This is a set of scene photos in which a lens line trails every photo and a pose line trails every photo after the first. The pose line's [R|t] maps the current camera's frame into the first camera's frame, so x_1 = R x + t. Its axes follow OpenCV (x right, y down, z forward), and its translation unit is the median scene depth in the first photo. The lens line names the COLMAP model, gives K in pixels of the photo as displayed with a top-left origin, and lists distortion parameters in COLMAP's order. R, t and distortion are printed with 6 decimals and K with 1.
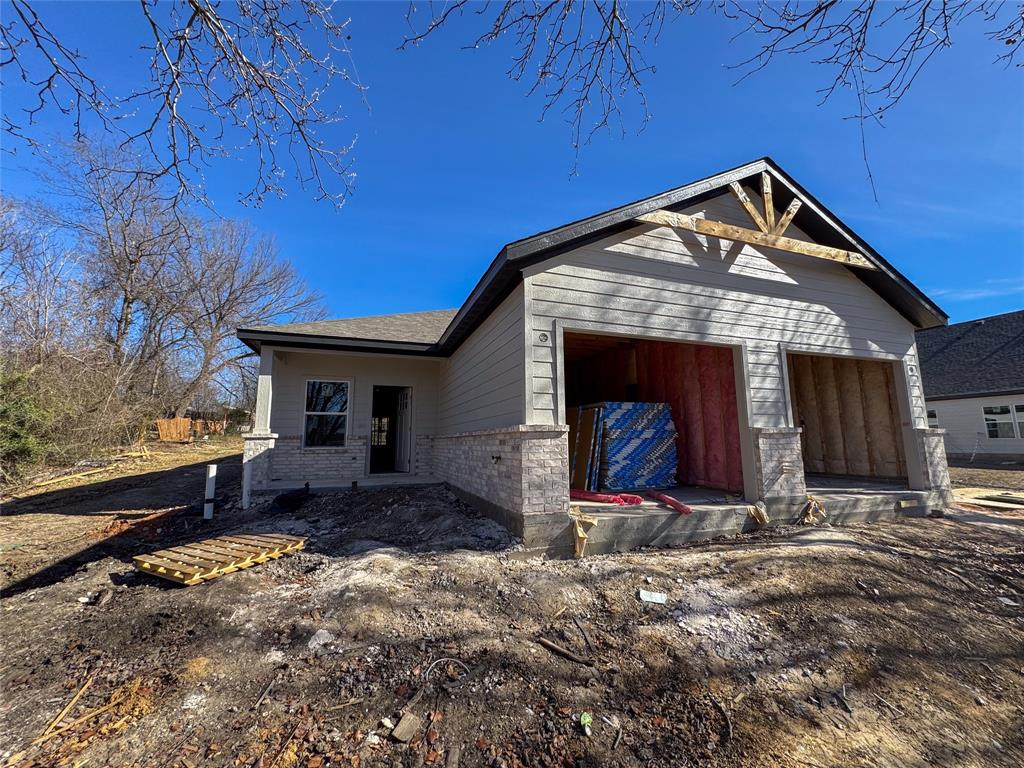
lens RADIAL K [[409.6, 0, 517.2], [0, 409.6, 383.0], [0, 0, 1]] dist [-0.001036, 0.000545]
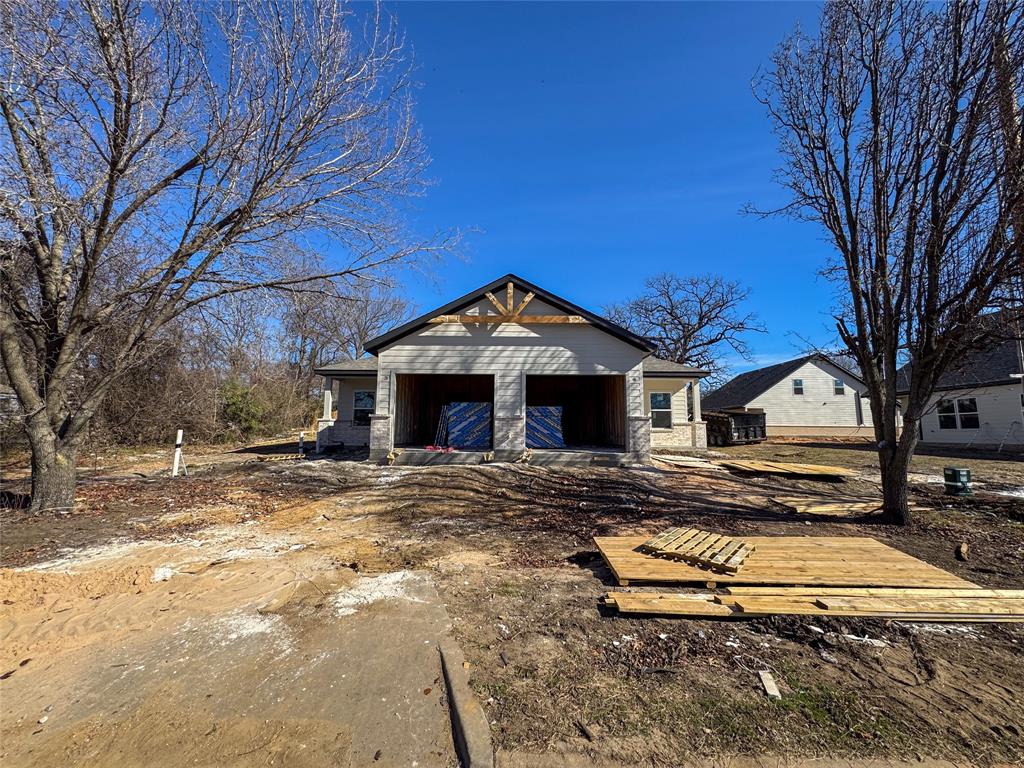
lens RADIAL K [[409.6, 0, 511.9], [0, 409.6, 386.4], [0, 0, 1]] dist [-0.001036, 0.000545]
pose [[0.937456, -0.025544, -0.347167, 1.286774], [0.036235, 0.999047, 0.024337, -0.074846], [0.346214, -0.035394, 0.937488, -0.805263]]
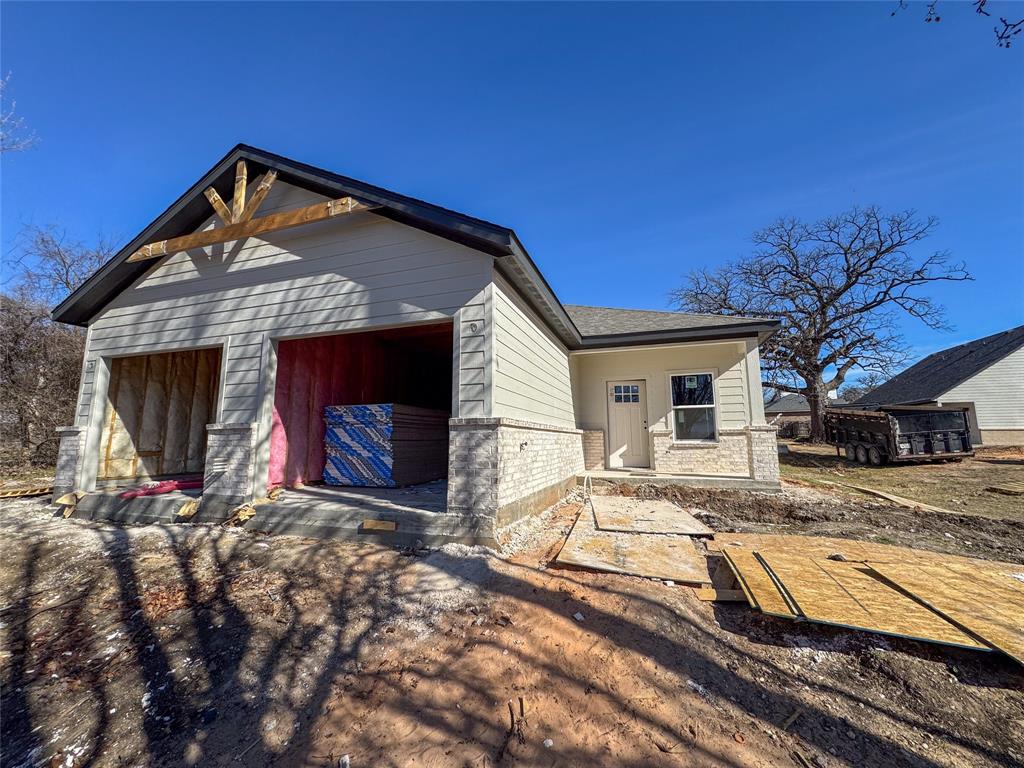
lens RADIAL K [[409.6, 0, 513.5], [0, 409.6, 383.7], [0, 0, 1]] dist [-0.001036, 0.000545]
pose [[0.783887, -0.083161, -0.615310, 1.687252], [0.087085, 0.995920, -0.023658, 0.092692], [0.614766, -0.035039, 0.787930, 0.623965]]
